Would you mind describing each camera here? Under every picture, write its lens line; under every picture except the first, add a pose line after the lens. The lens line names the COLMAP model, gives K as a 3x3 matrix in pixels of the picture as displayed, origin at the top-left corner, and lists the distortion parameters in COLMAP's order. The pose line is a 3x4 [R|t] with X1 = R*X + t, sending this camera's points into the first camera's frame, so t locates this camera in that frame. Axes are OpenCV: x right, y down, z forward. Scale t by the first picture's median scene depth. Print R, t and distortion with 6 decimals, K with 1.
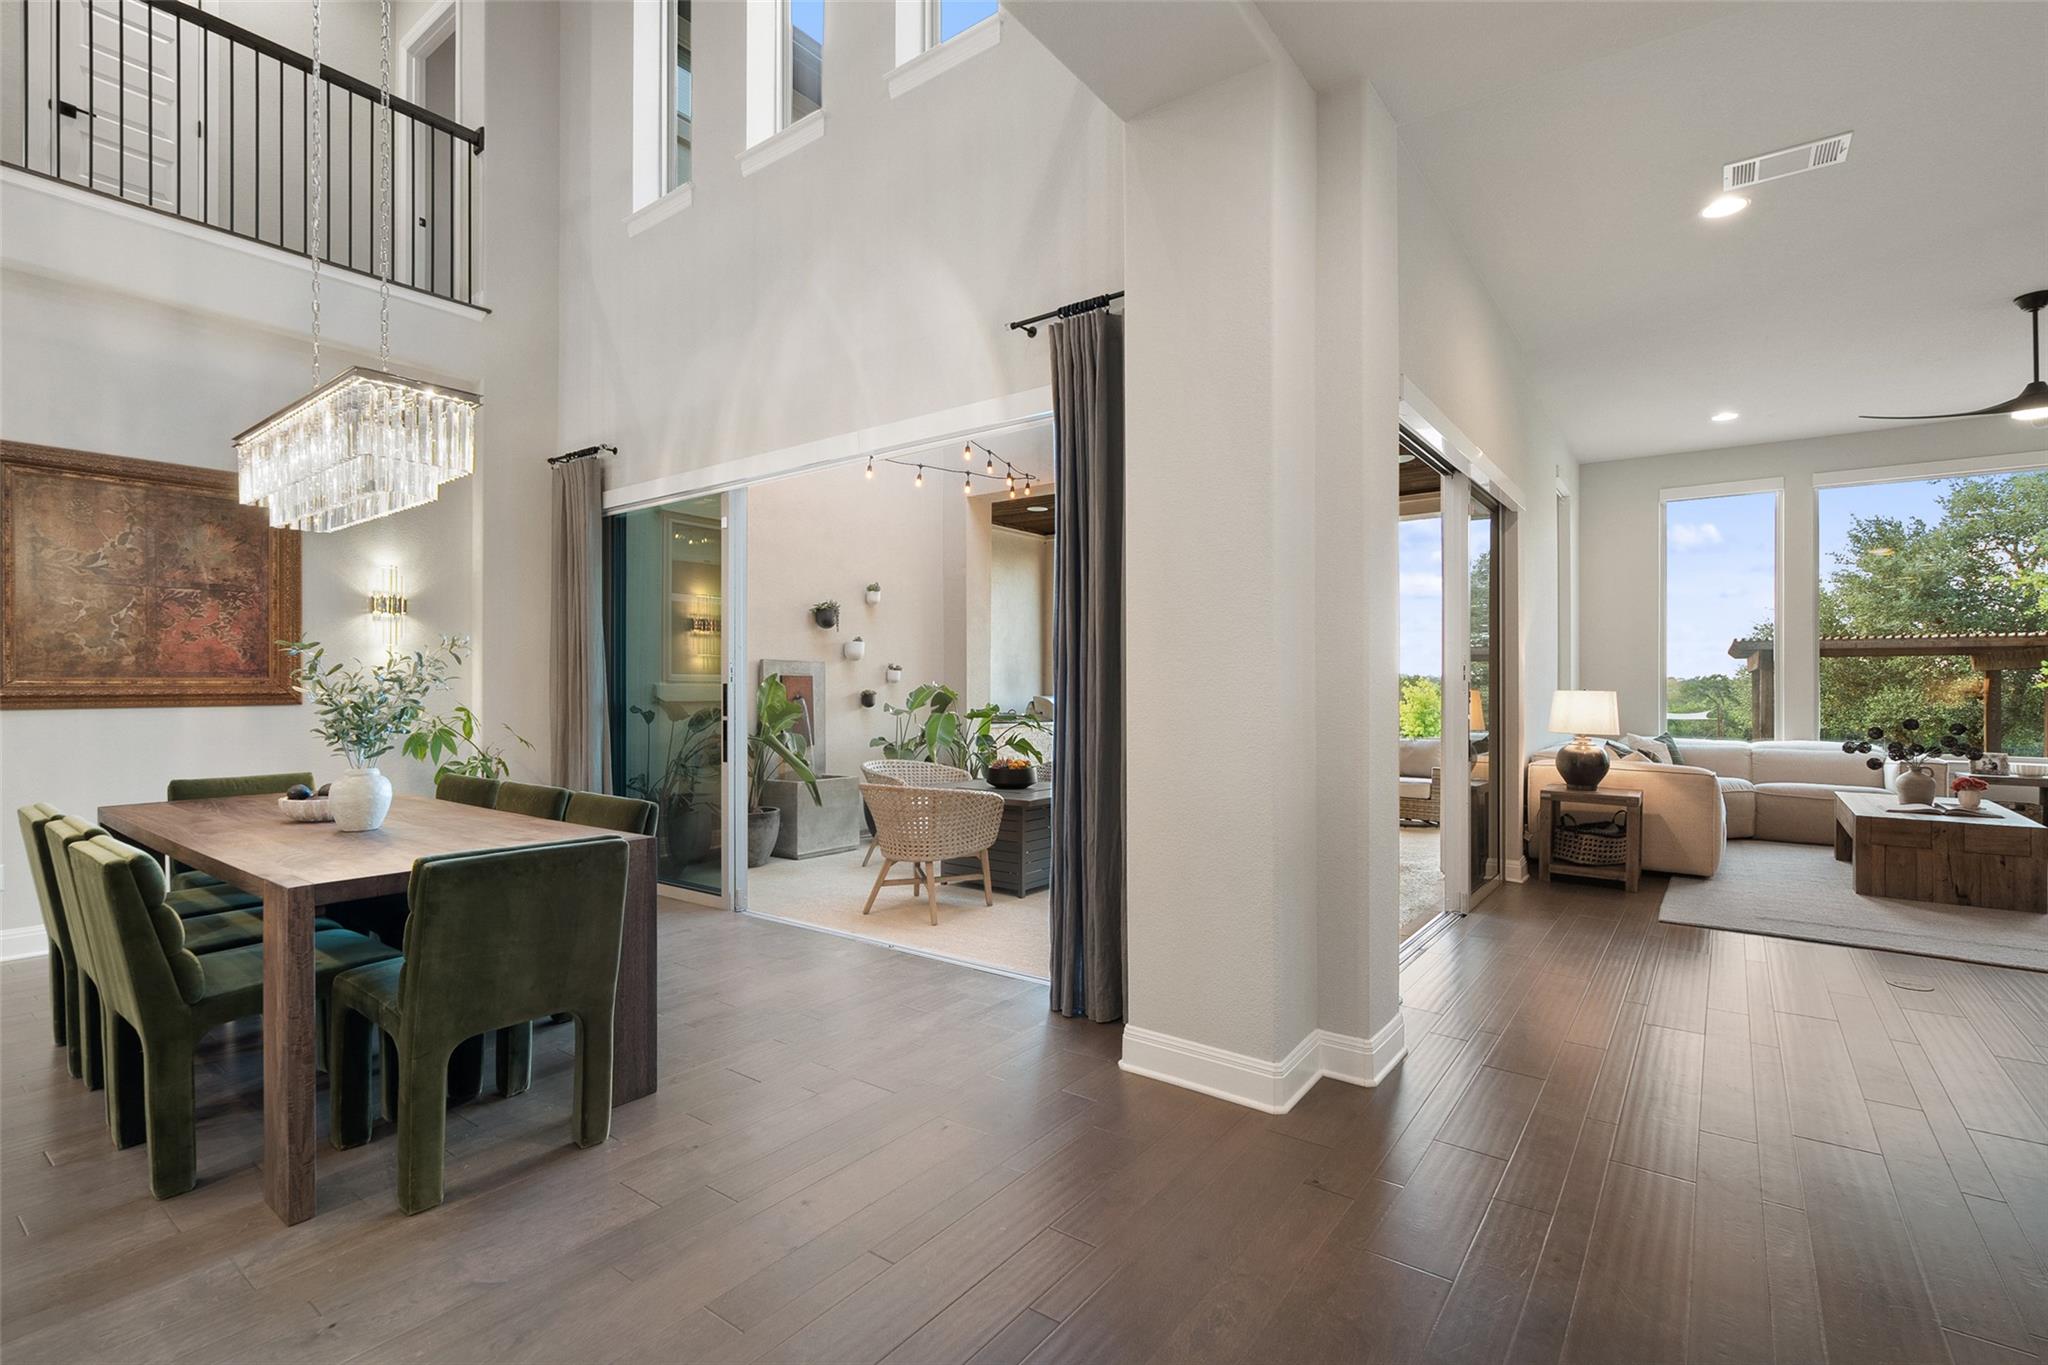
lens RADIAL K [[936.3, 0, 1024.0], [0, 936.3, 682.5], [0, 0, 1]] dist [-0.000373, 0.000567]
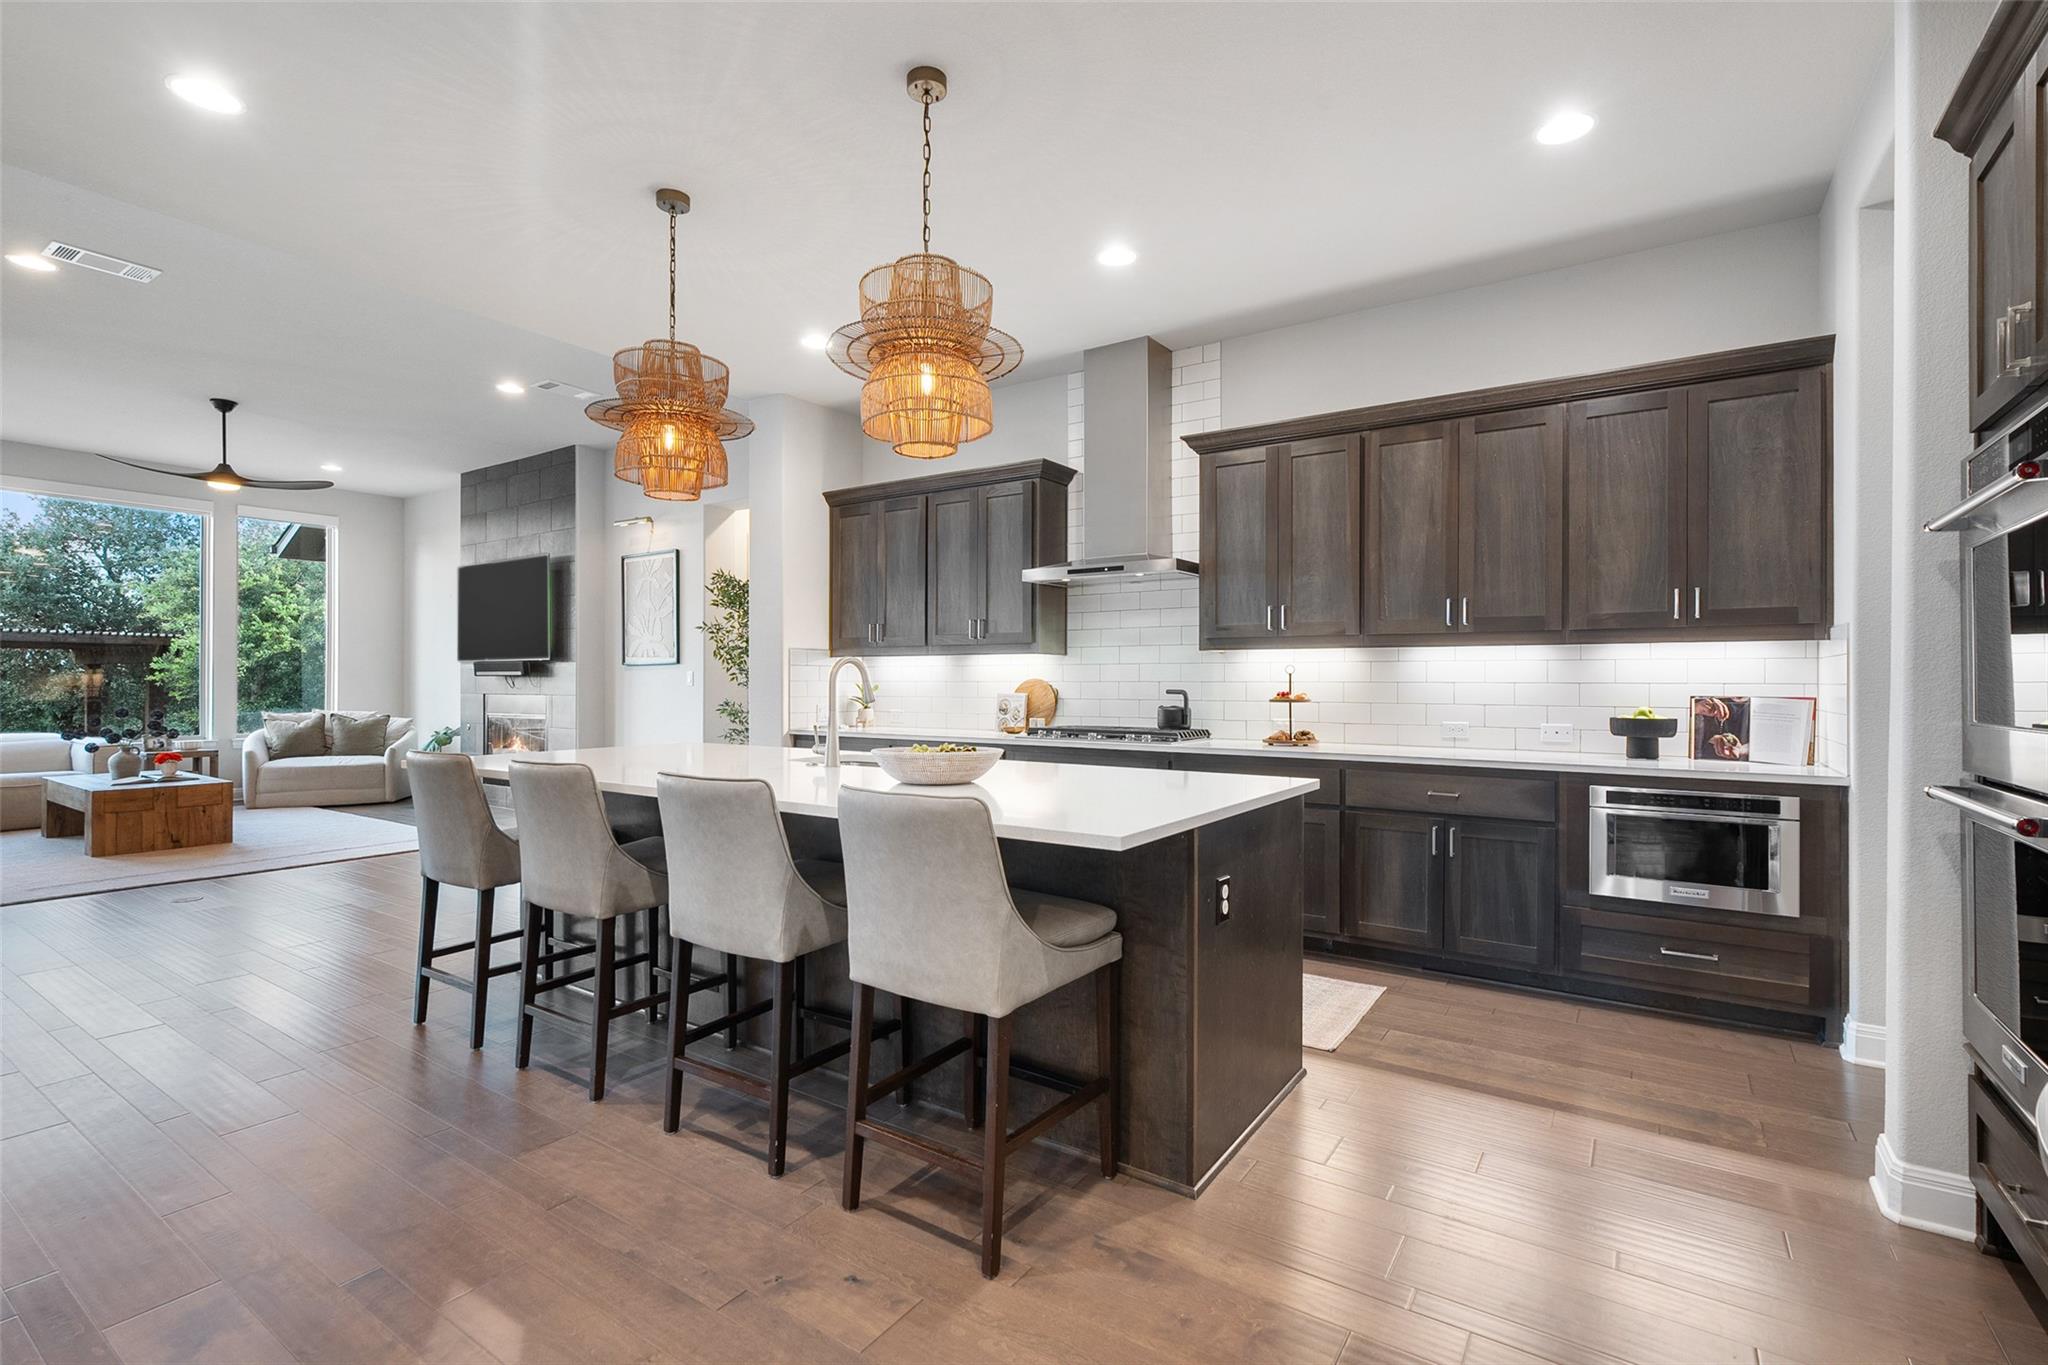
lens RADIAL K [[936.3, 0, 1024.0], [0, 936.3, 682.5], [0, 0, 1]] dist [-0.000373, 0.000567]
pose [[-0.047996, -0.002223, 0.998845, -0.248403], [-0.008653, 0.999961, 0.001810, -0.005607], [-0.998810, -0.008556, -0.048013, -0.084588]]
